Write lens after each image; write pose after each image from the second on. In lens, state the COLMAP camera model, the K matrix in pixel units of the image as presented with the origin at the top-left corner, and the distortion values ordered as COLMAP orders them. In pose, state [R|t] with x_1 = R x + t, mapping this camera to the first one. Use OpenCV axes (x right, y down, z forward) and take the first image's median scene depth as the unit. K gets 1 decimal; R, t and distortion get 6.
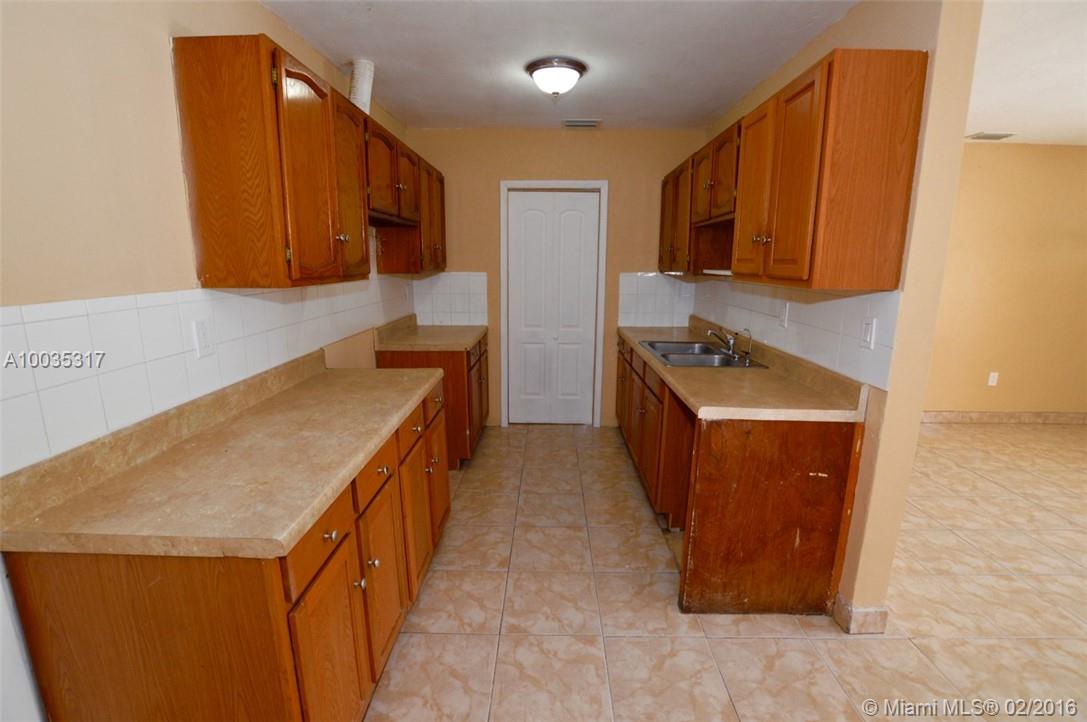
lens RADIAL K [[489.3, 0, 540.3], [0, 489.3, 359.7], [0, 0, 1]] dist [-0.037606, 0.005418]
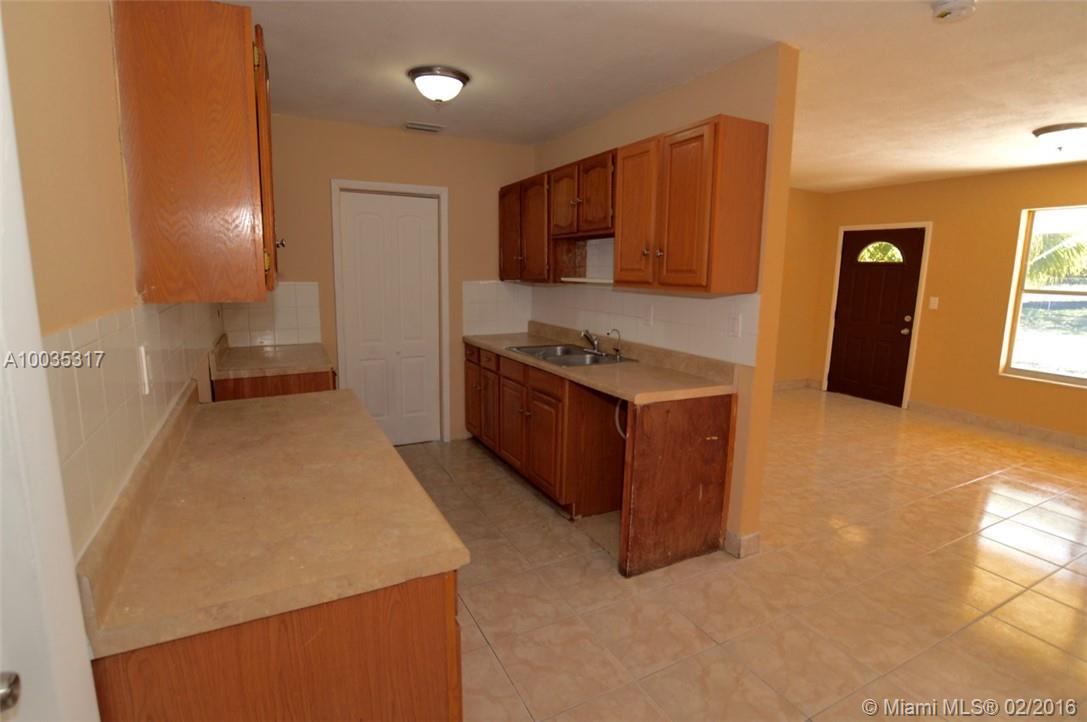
lens RADIAL K [[534.2, 0, 545.1], [0, 534.2, 360.6], [0, 0, 1]] dist [-0.036830, 0.000986]
pose [[0.878205, -0.074803, 0.472399, -0.428216], [0.087523, 0.996150, -0.004971, 0.002691], [-0.470208, 0.045711, 0.881371, -0.035088]]
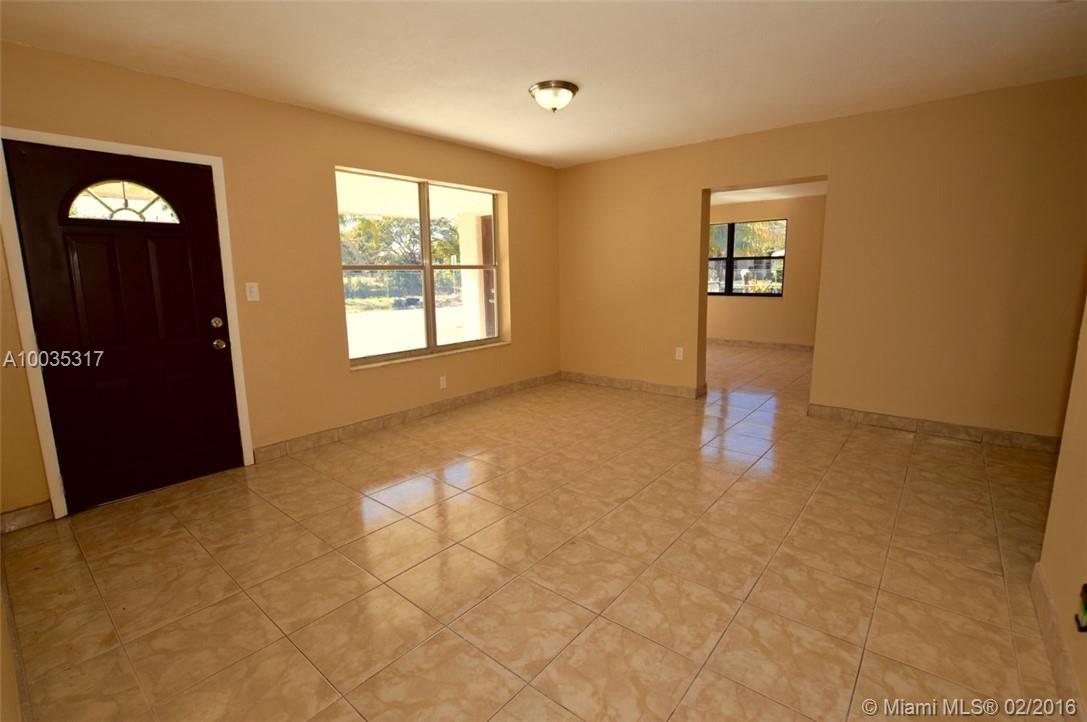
lens RADIAL K [[489.3, 0, 546.3], [0, 489.3, 358.9], [0, 0, 1]] dist [-0.037606, 0.005418]
pose [[-0.780999, -0.107876, 0.615145, 0.914343], [0.132425, 0.933967, 0.331917, -0.337655], [-0.610331, 0.340688, -0.715142, 2.086645]]
